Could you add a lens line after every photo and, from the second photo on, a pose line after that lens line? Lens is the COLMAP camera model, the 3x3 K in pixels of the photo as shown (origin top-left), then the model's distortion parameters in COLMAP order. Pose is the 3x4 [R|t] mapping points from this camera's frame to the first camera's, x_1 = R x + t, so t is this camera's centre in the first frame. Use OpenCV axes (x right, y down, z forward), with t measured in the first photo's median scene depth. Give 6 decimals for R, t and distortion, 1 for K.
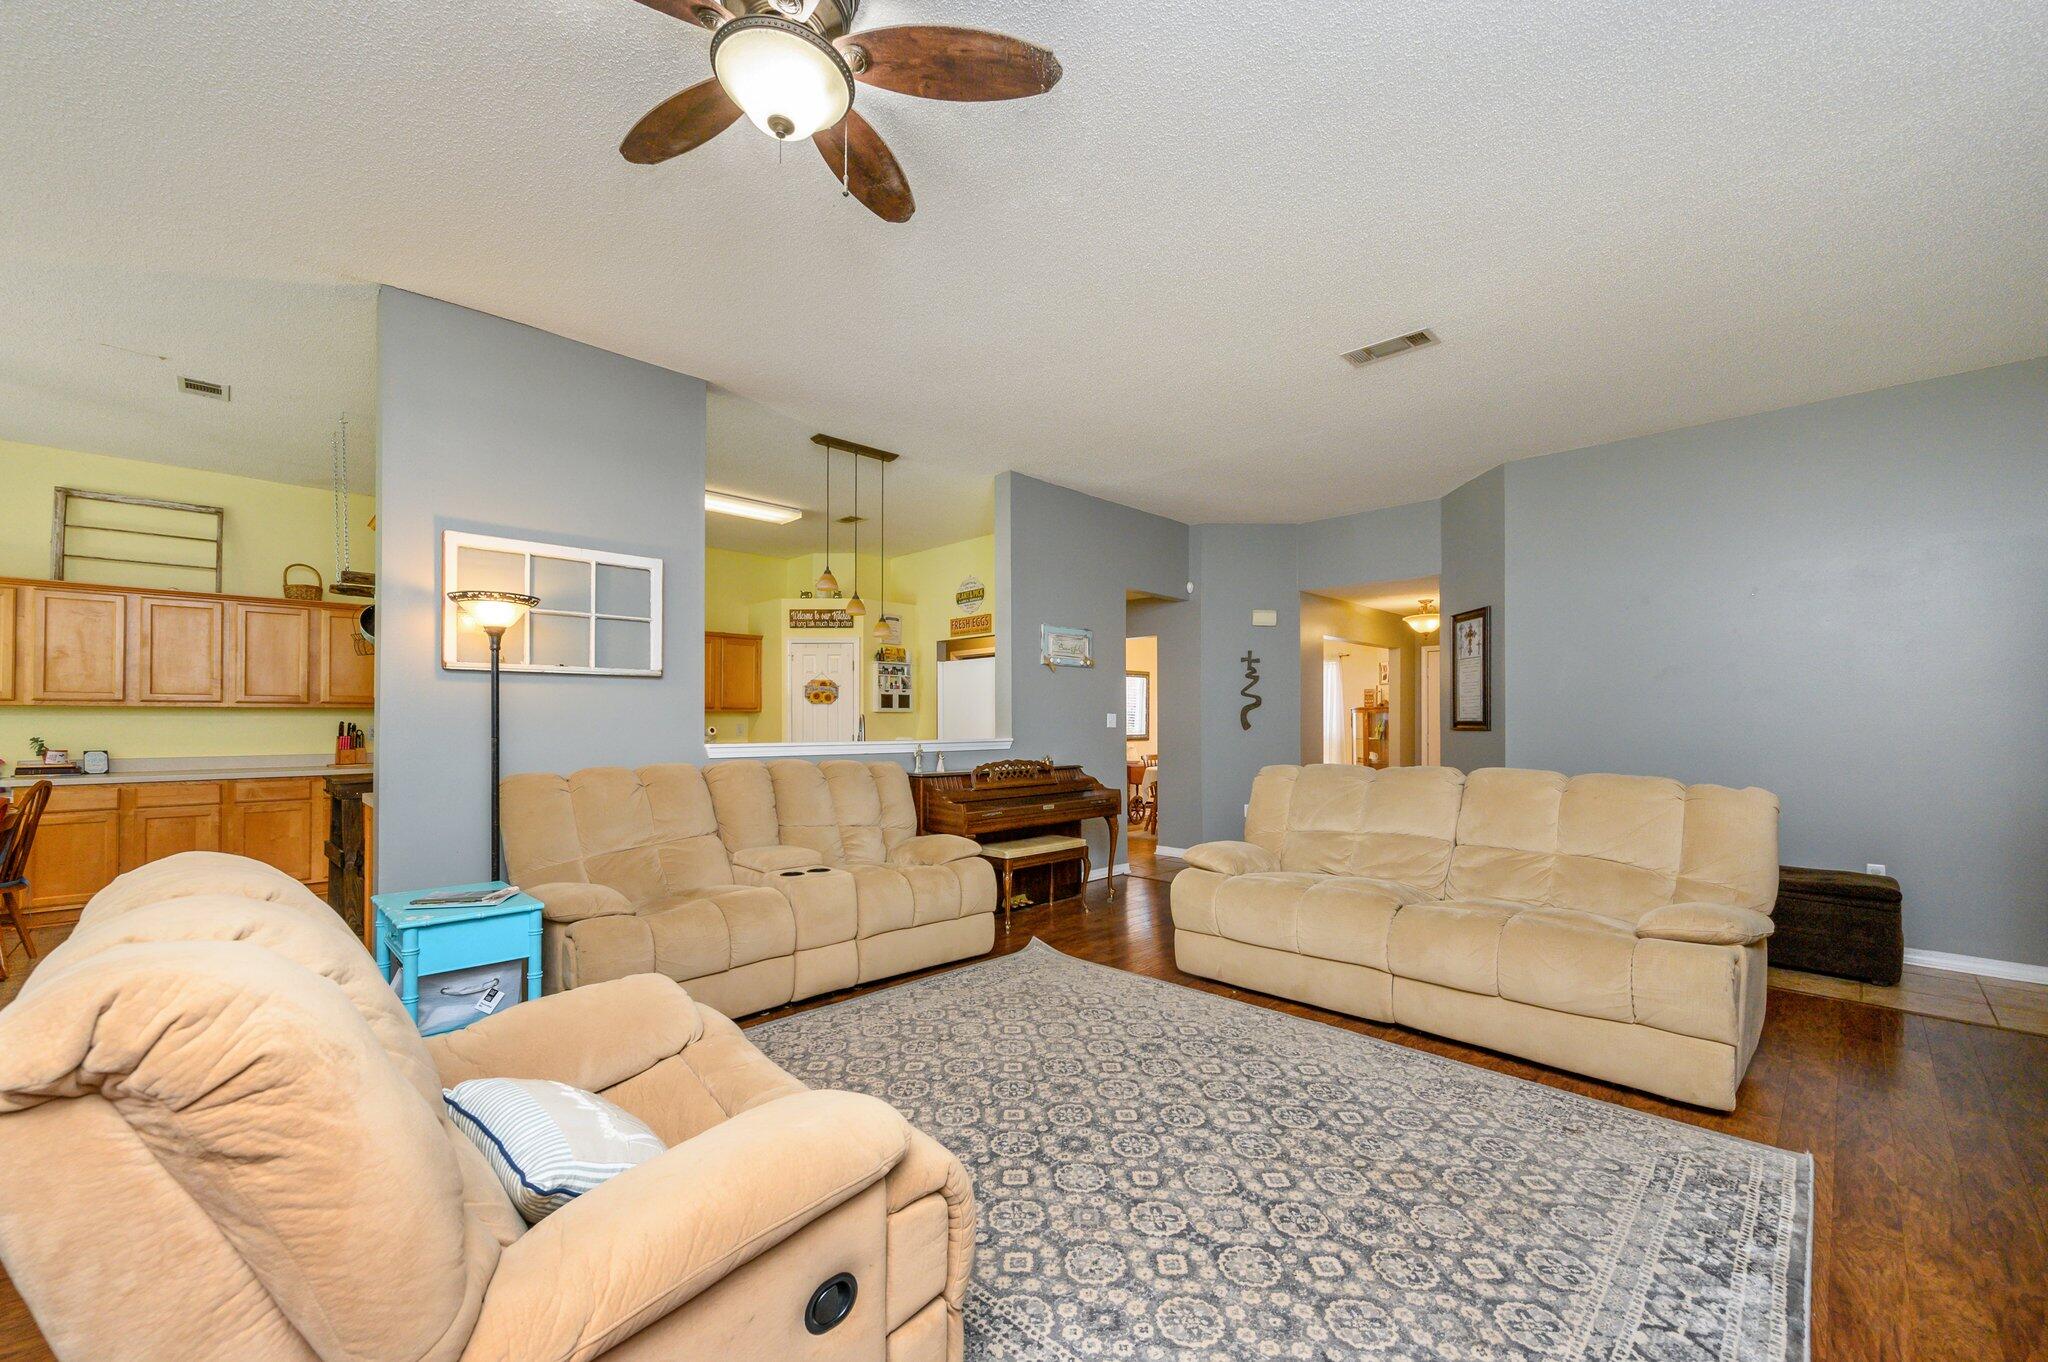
lens RADIAL K [[812.6, 0, 1030.3], [0, 812.6, 719.3], [0, 0, 1]] dist [-0.000852, -0.000354]
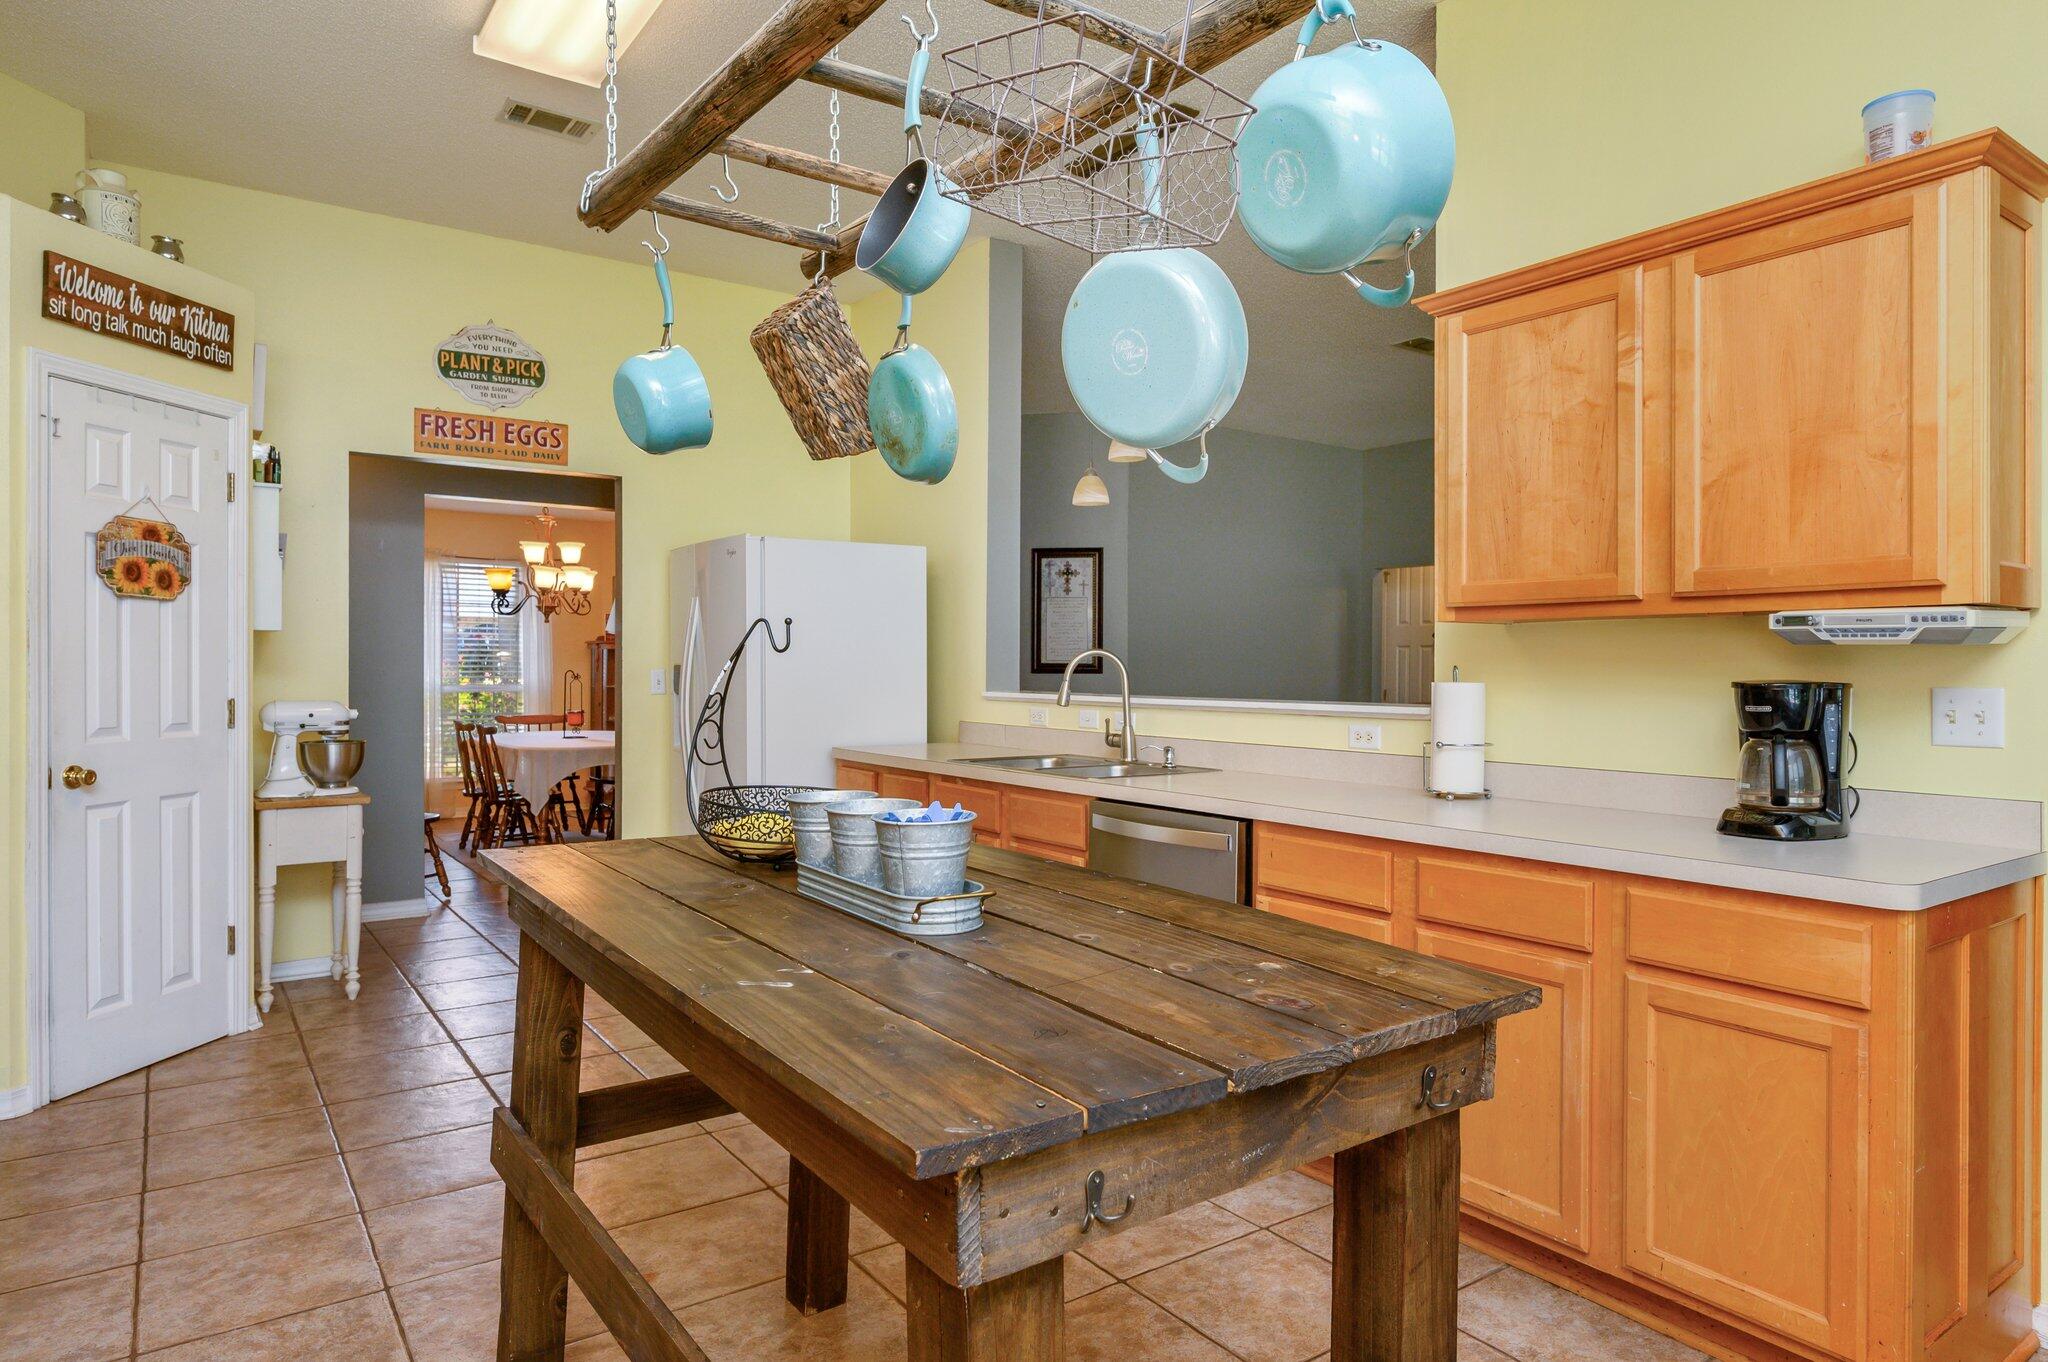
lens RADIAL K [[1195.7, 0, 1024.0], [0, 1195.7, 681.0], [0, 0, 1]] dist [-0.000521, -0.000618]
pose [[0.172145, -0.011701, 0.985002, -1.904319], [-0.006075, 0.999898, 0.012939, 0.011402], [-0.985053, -0.008211, 0.172056, 1.790749]]
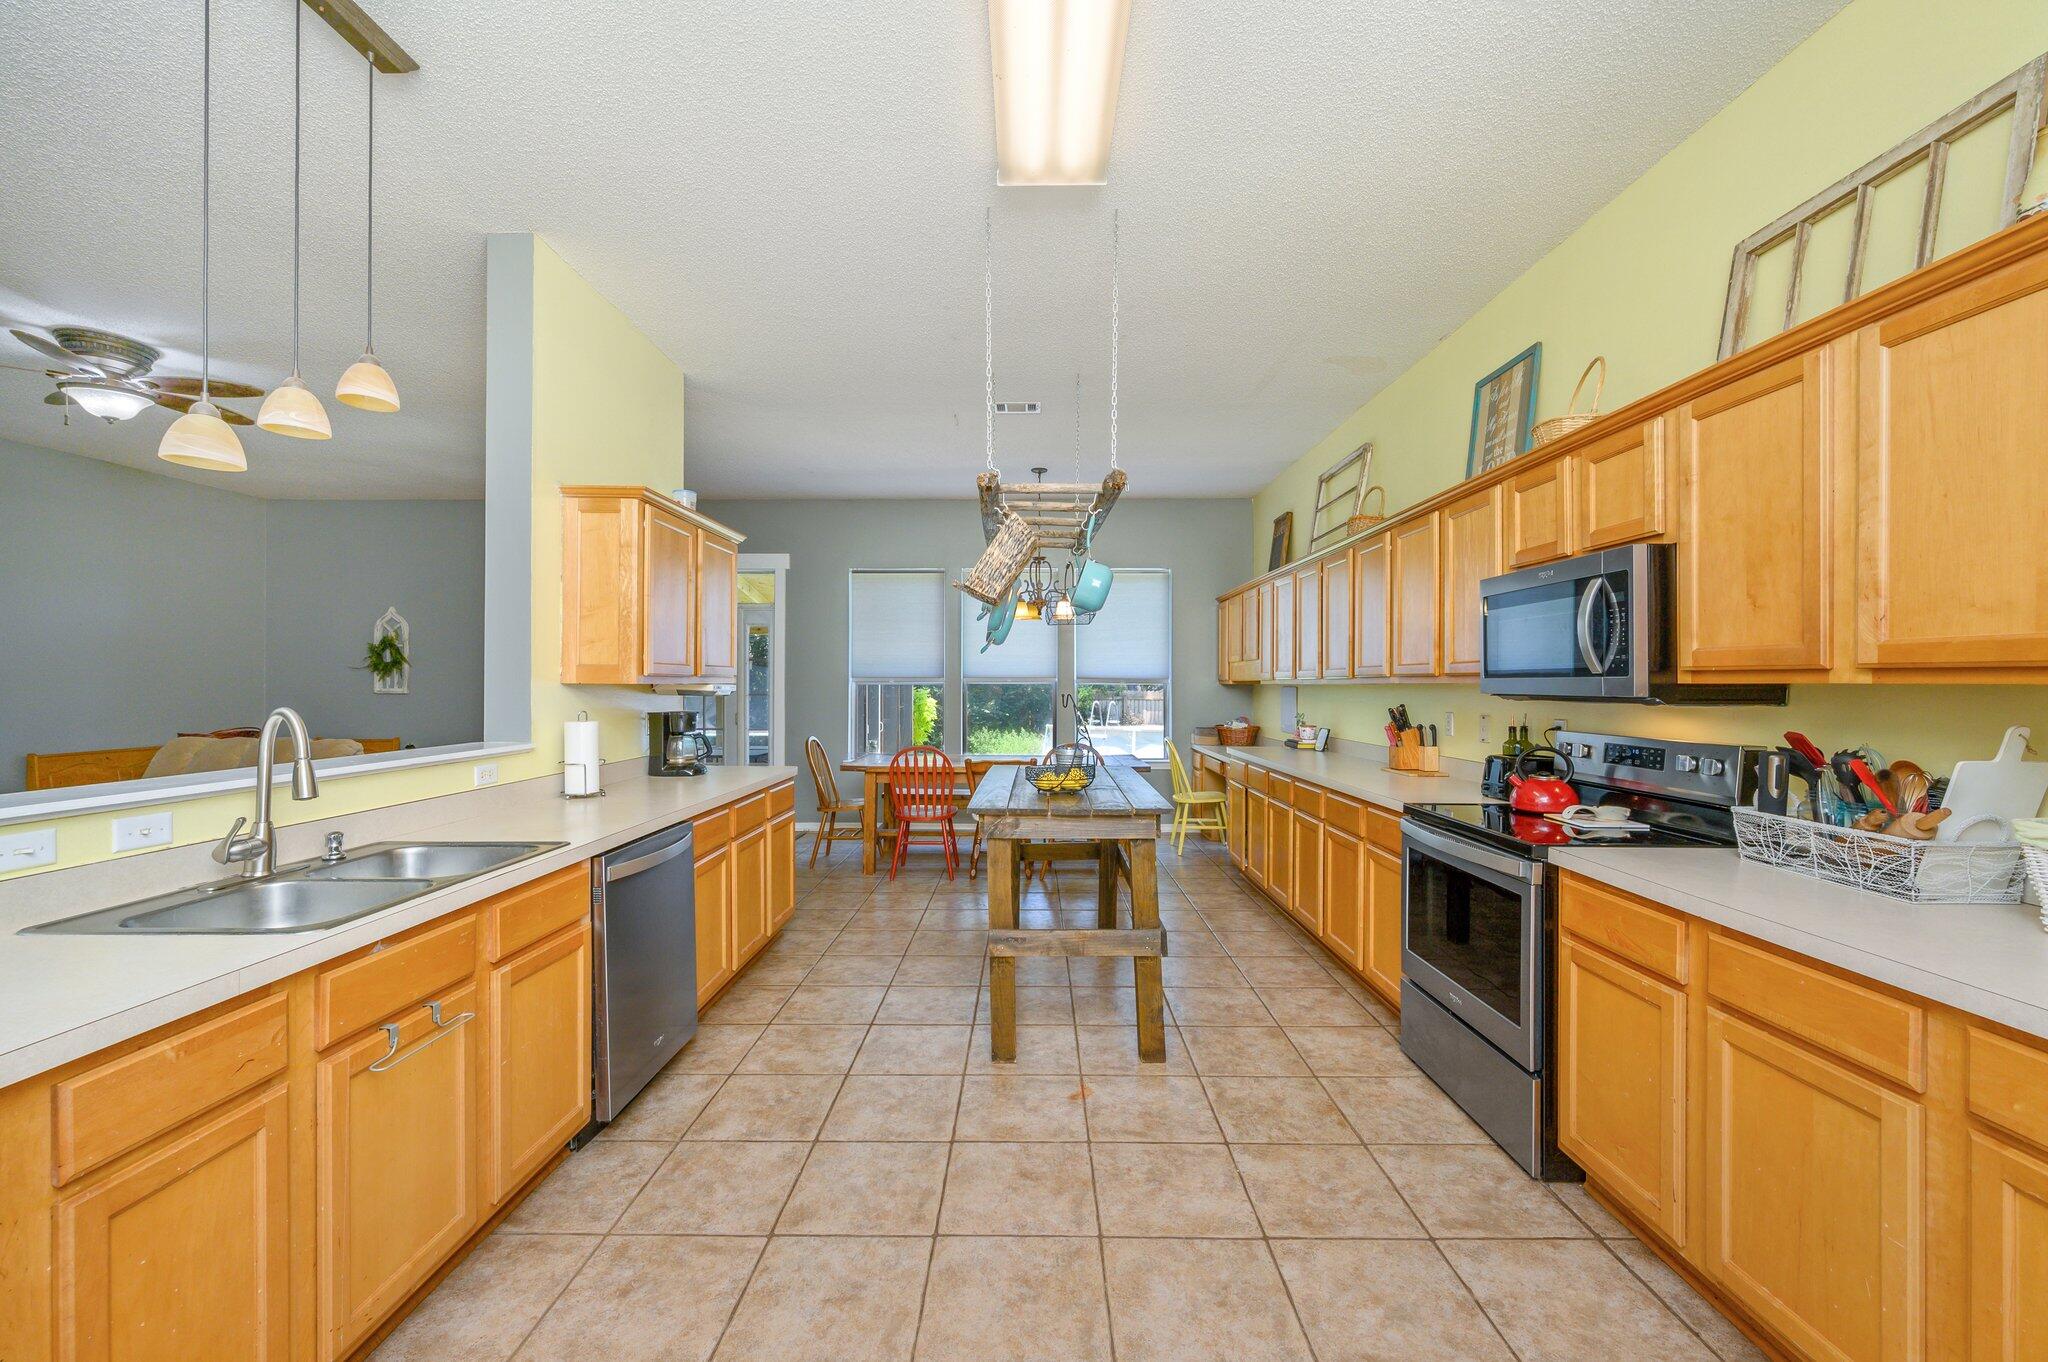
lens RADIAL K [[807.4, 0, 1024.0], [0, 807.4, 681.0], [0, 0, 1]] dist [-0.000232, 0.000147]
pose [[-0.719425, -0.005859, -0.694546, -0.381116], [-0.001418, 0.999975, -0.006967, -0.026077], [0.694569, -0.004027, -0.719415, 2.860872]]
